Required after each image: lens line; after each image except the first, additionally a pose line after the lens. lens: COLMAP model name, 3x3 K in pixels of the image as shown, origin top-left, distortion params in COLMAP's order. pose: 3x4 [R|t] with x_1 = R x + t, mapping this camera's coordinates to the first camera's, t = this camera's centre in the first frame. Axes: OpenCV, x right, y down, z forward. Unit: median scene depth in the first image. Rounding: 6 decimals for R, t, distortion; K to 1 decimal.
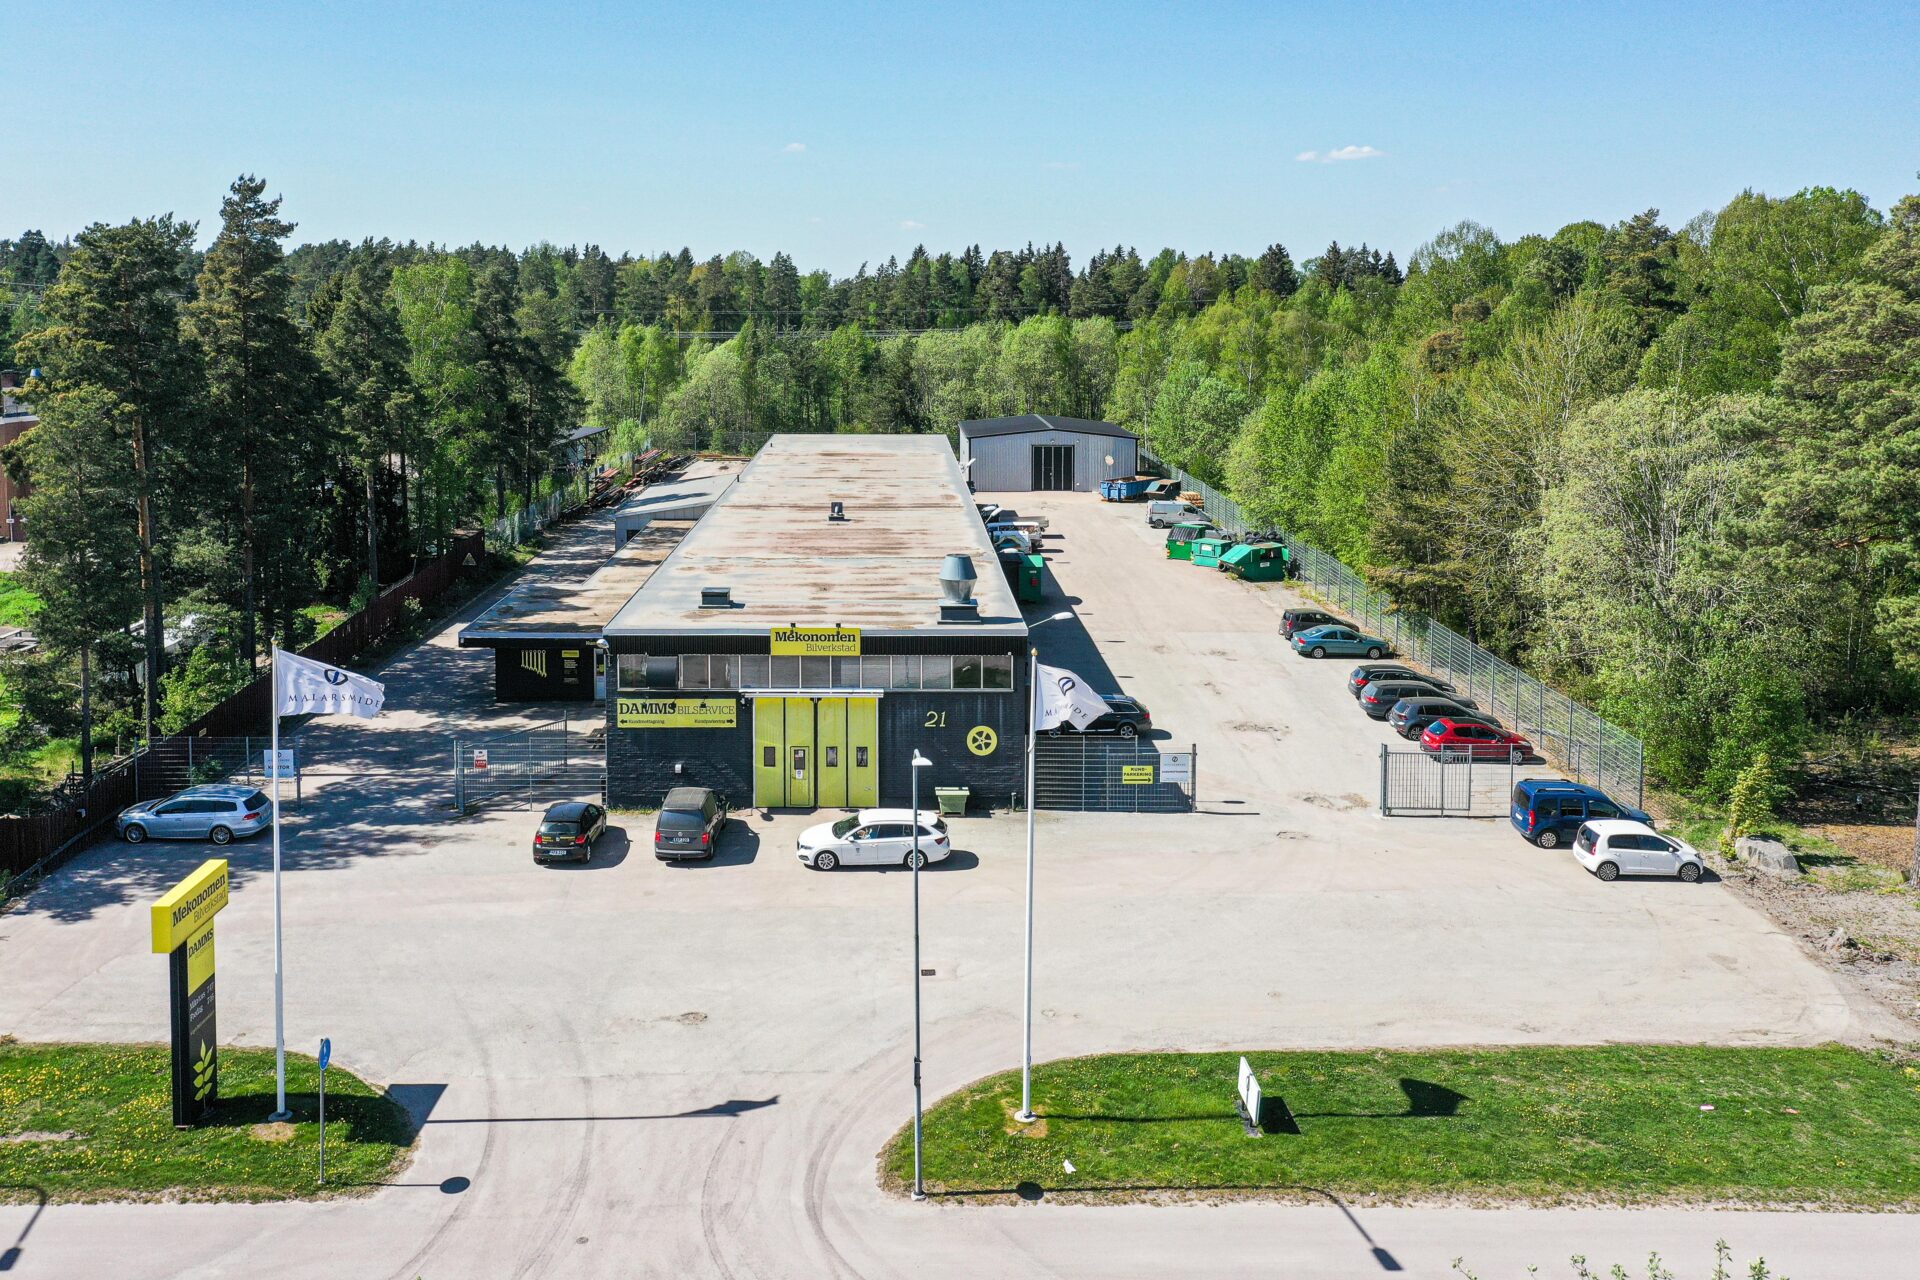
lens RADIAL K [[1568.7, 0, 958.4], [0, 1568.7, 450.3], [0, 0, 1]] dist [0.010830, 0.004131]
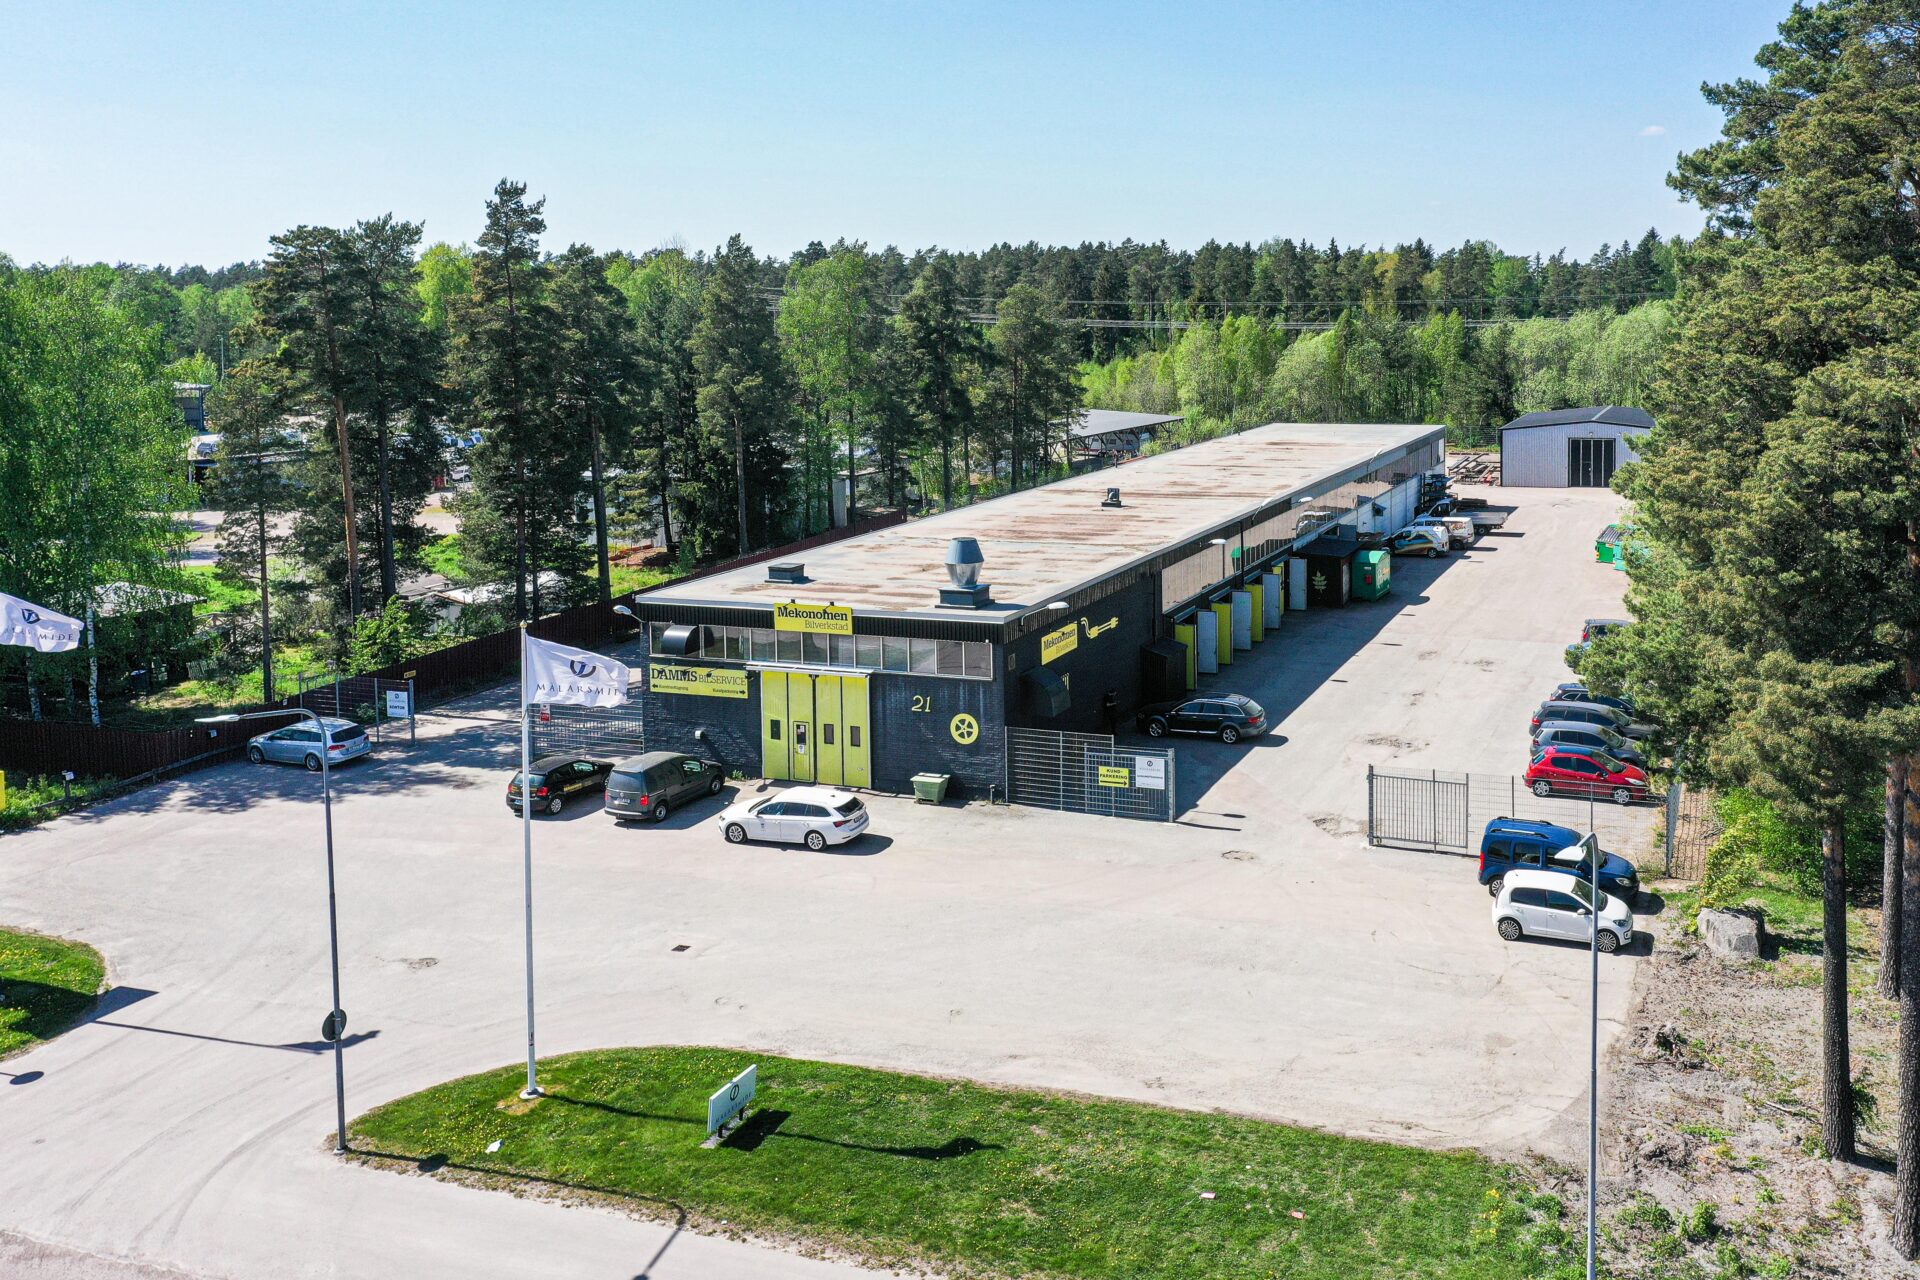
lens RADIAL K [[1596.9, 0, 1293.9], [0, 1596.9, 406.0], [0, 0, 1]] dist [0.005375, 0.003246]
pose [[0.949834, 0.008734, -0.312634, 0.525580], [-0.016318, 0.999632, -0.021651, 0.002068], [0.312330, 0.025666, 0.949627, 0.114539]]
